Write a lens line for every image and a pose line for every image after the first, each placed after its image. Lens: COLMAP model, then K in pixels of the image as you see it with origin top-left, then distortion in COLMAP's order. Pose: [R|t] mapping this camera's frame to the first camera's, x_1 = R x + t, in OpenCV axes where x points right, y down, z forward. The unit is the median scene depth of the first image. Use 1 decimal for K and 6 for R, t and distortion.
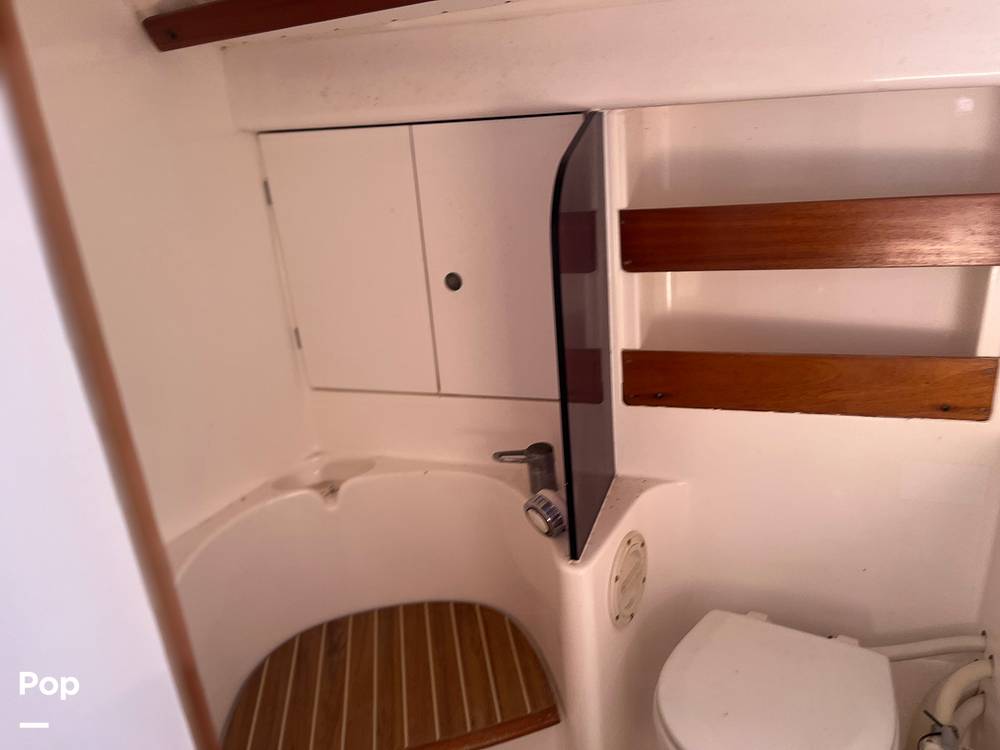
lens RADIAL K [[750.6, 0, 501.6], [0, 750.6, 373.7], [0, 0, 1]] dist [0.000748, -0.020952]
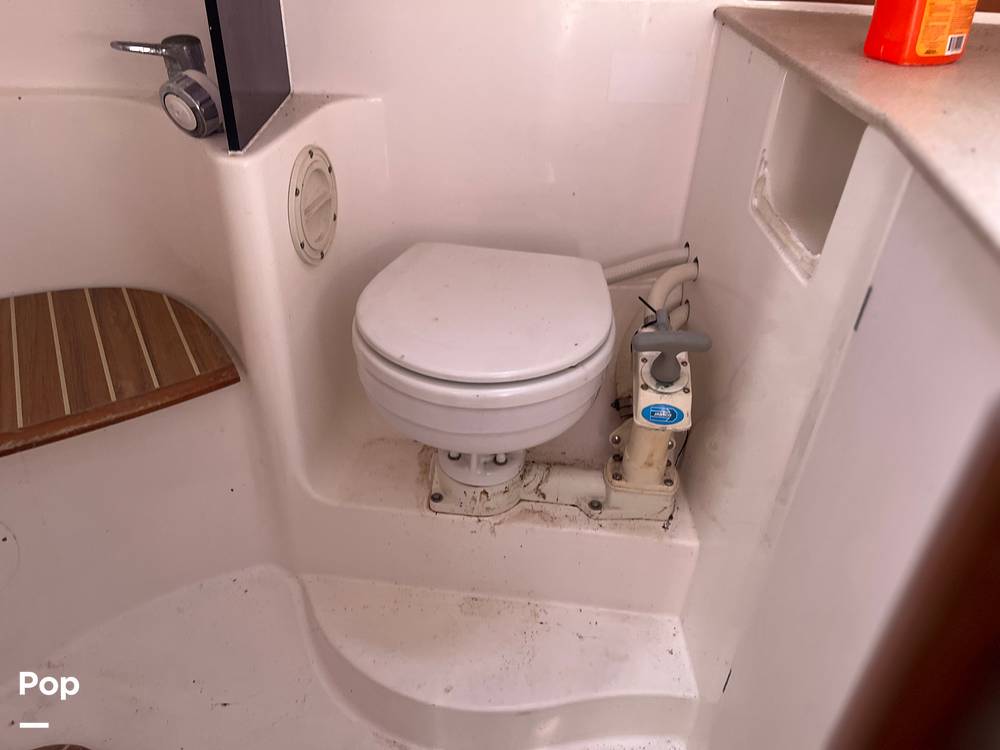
lens RADIAL K [[750.6, 0, 508.0], [0, 750.6, 379.3], [0, 0, 1]] dist [0.000748, -0.020952]
pose [[0.924388, -0.095137, 0.369399, 0.047114], [0.028534, 0.982931, 0.181746, 0.324879], [-0.380384, -0.157464, 0.911325, 0.159377]]
